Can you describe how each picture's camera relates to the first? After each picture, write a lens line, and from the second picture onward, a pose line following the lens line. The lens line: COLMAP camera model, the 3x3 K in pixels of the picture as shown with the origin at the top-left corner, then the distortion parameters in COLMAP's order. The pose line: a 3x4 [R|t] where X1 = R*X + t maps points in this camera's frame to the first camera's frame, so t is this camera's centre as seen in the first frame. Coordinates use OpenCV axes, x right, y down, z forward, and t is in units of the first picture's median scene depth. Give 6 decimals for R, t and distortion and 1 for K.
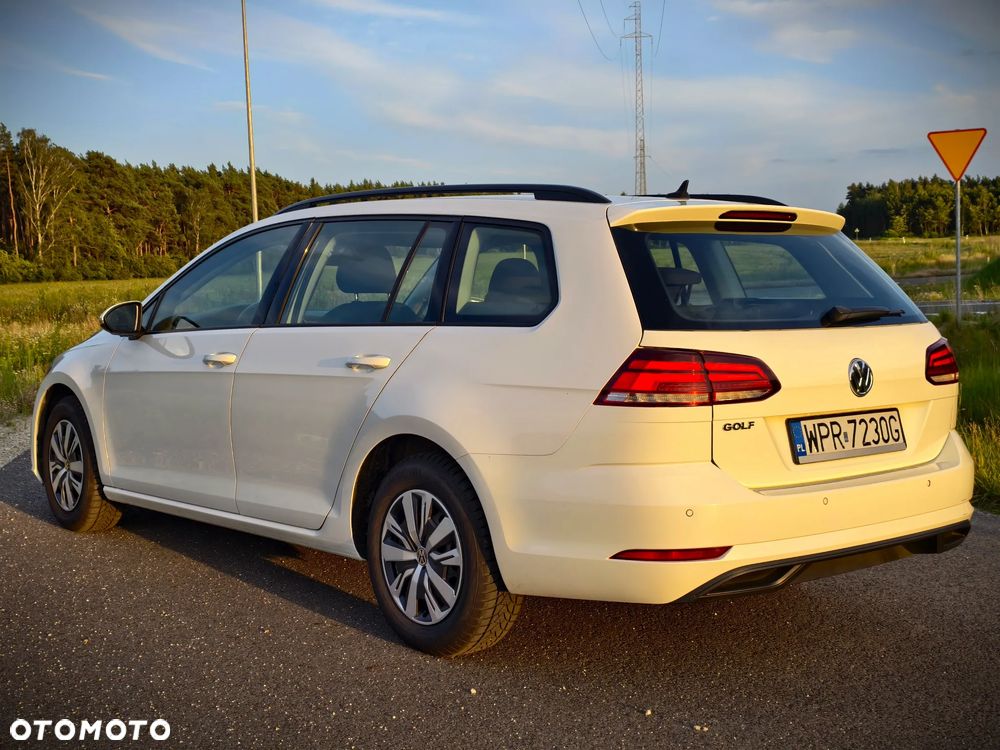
lens RADIAL K [[785.9, 0, 497.3], [0, 785.9, 370.4], [0, 0, 1]] dist [0.025394, -0.000358]
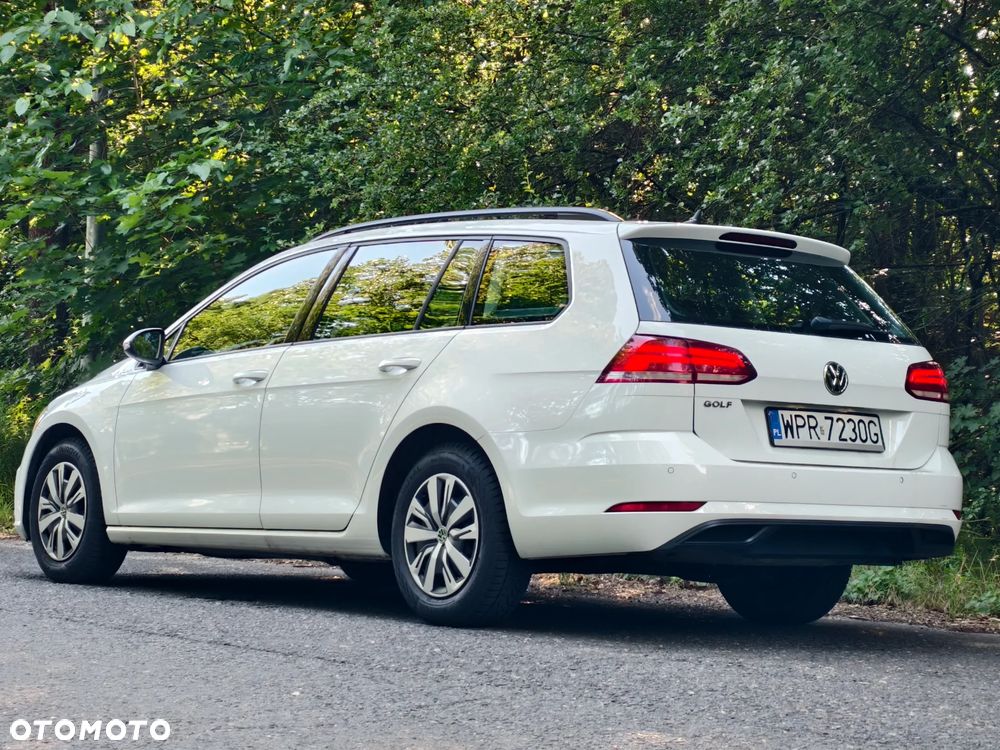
lens RADIAL K [[1169.6, 0, 505.2], [0, 1169.6, 375.6], [0, 0, 1]] dist [-0.051757, 0.000000]
pose [[0.997450, 0.048395, -0.052458, 0.069519], [-0.055240, 0.988882, -0.138062, 0.253772], [0.045193, 0.140608, 0.989033, -0.660621]]
